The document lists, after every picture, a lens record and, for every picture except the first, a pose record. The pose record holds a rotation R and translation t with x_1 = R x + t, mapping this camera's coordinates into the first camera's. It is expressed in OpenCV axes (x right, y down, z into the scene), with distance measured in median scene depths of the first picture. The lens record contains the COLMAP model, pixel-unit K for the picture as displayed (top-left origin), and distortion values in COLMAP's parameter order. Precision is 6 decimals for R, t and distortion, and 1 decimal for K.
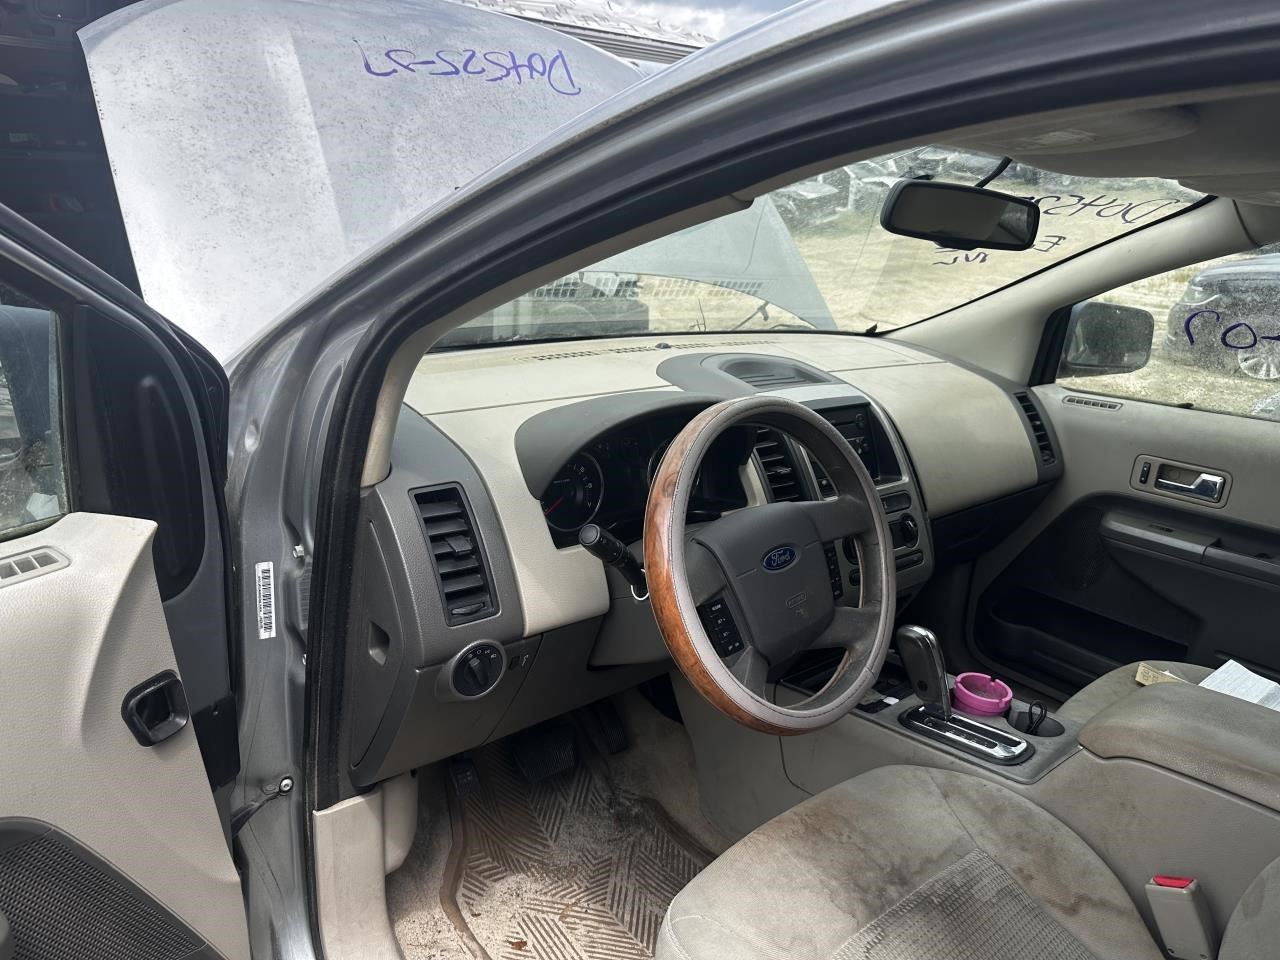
lens RADIAL K [[908.8, 0, 637.9], [0, 908.8, 477.8], [0, 0, 1]] dist [-0.003976, -0.002811]
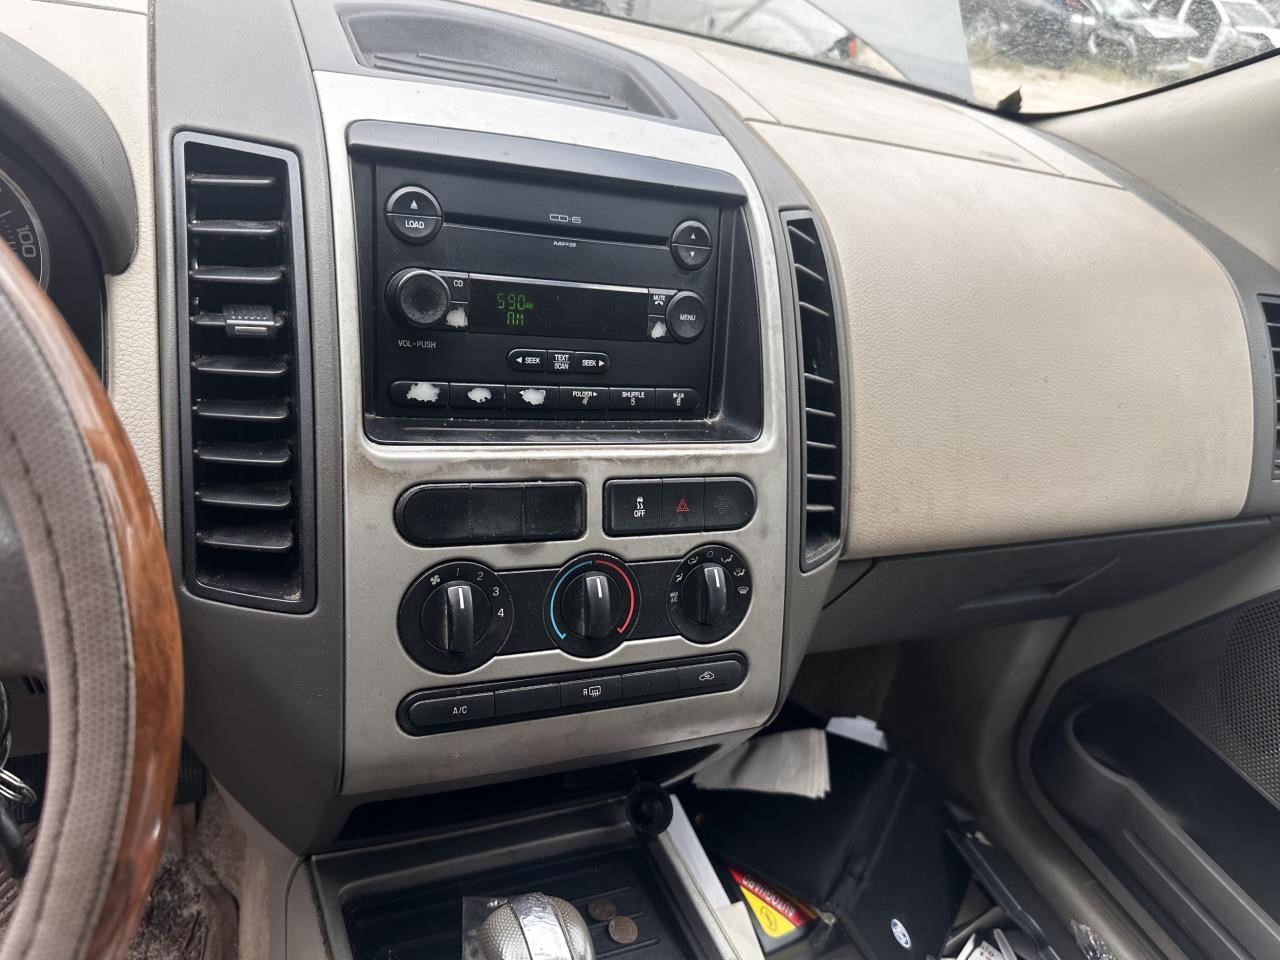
lens RADIAL K [[926.7, 0, 640.5], [0, 926.7, 482.8], [0, 0, 1]] dist [-0.010789, -0.000261]
pose [[0.942879, 0.268437, -0.197283, 0.224933], [-0.226255, 0.950673, 0.212202, -0.033607], [0.244514, -0.155444, 0.957105, 0.463289]]
